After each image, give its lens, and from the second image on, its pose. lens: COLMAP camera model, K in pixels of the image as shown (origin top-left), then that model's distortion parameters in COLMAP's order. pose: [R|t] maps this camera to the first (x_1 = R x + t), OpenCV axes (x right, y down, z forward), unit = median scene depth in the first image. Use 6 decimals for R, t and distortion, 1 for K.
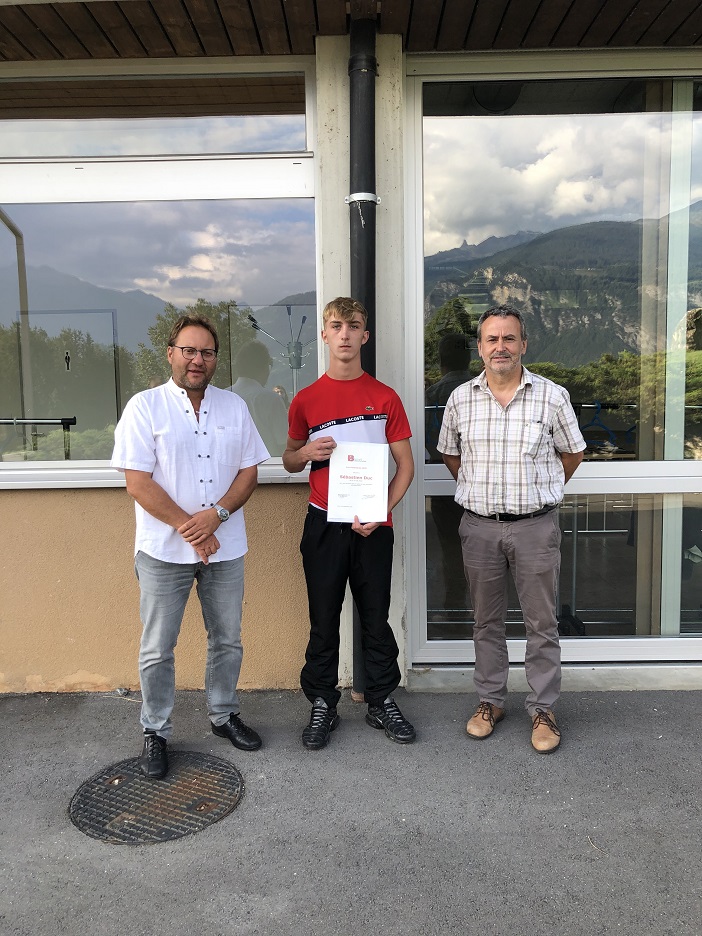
lens RADIAL K [[768.1, 0, 354.7], [0, 768.1, 466.0], [0, 0, 1]] dist [0.033713, -0.002489]
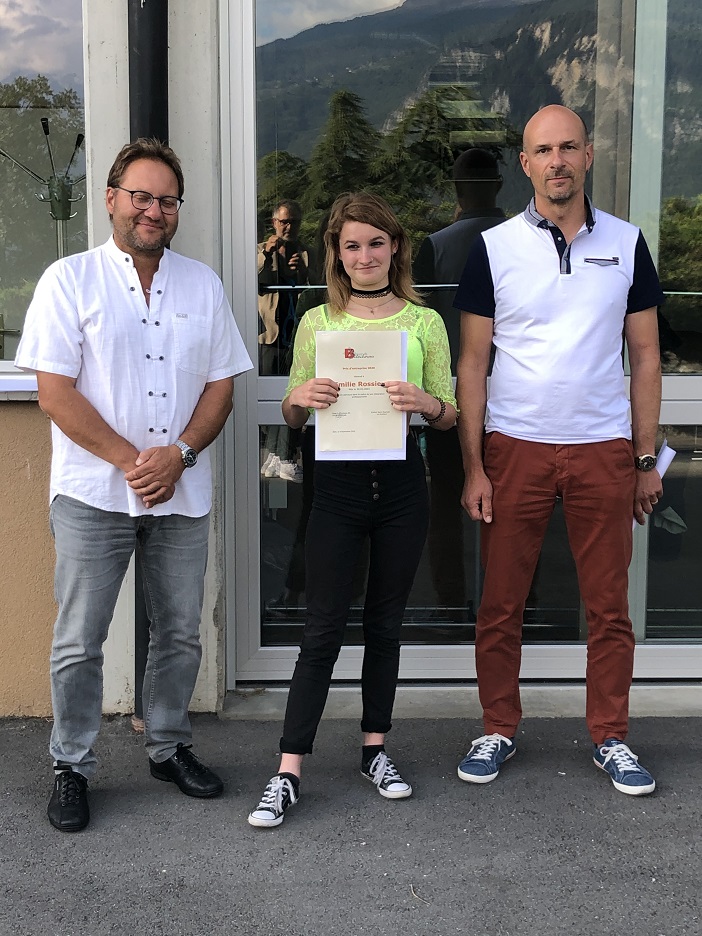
lens RADIAL K [[1428.9, 0, 356.2], [0, 1428.9, 469.5], [0, 0, 1]] dist [0.040358, 0.000000]
pose [[0.998598, 0.012531, 0.051436, 0.124164], [-0.015315, 0.998418, 0.054095, 0.011330], [-0.050677, -0.054806, 0.997210, -0.225429]]
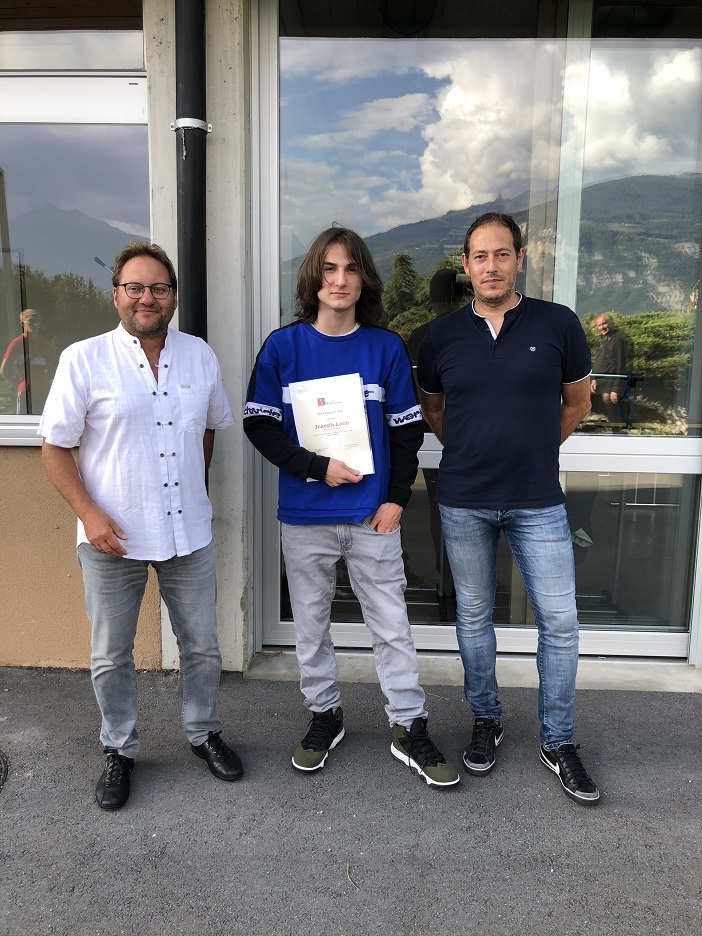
lens RADIAL K [[768.1, 0, 355.4], [0, 768.1, 462.1], [0, 0, 1]] dist [0.033713, -0.002489]
pose [[0.999109, 0.033956, -0.025084, 0.224113], [-0.032509, 0.997901, 0.056009, -0.020106], [0.026933, -0.055143, 0.998115, 0.105003]]
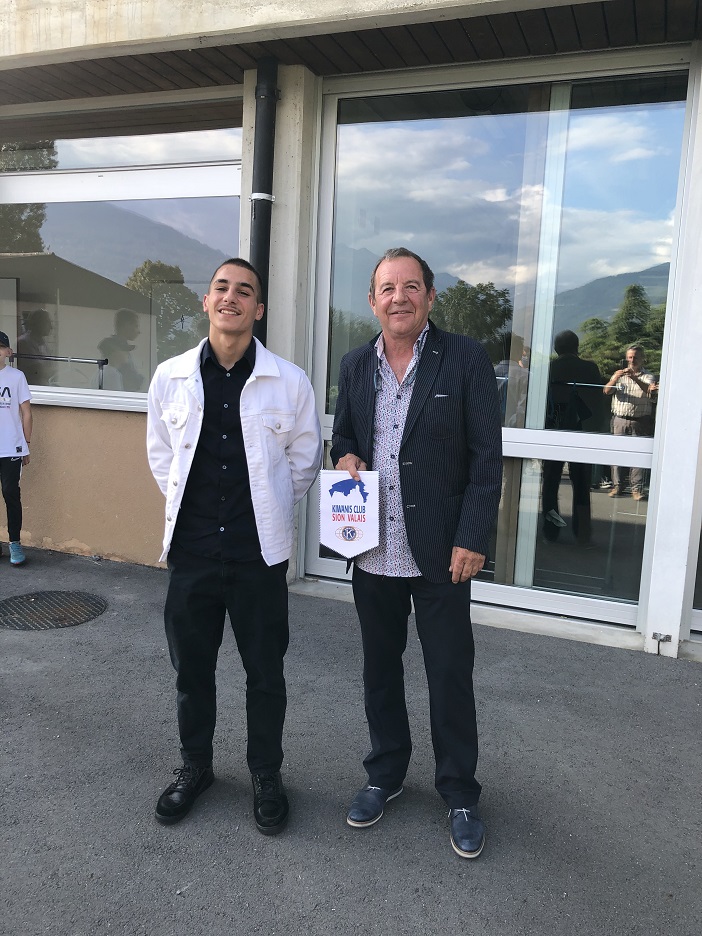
lens RADIAL K [[768.1, 0, 359.0], [0, 768.1, 461.5], [0, 0, 1]] dist [0.033713, -0.002489]
pose [[0.934311, 0.104946, -0.340661, 0.621413], [-0.097585, 0.994474, 0.038724, 0.022681], [0.342842, -0.002937, 0.939388, -0.141339]]
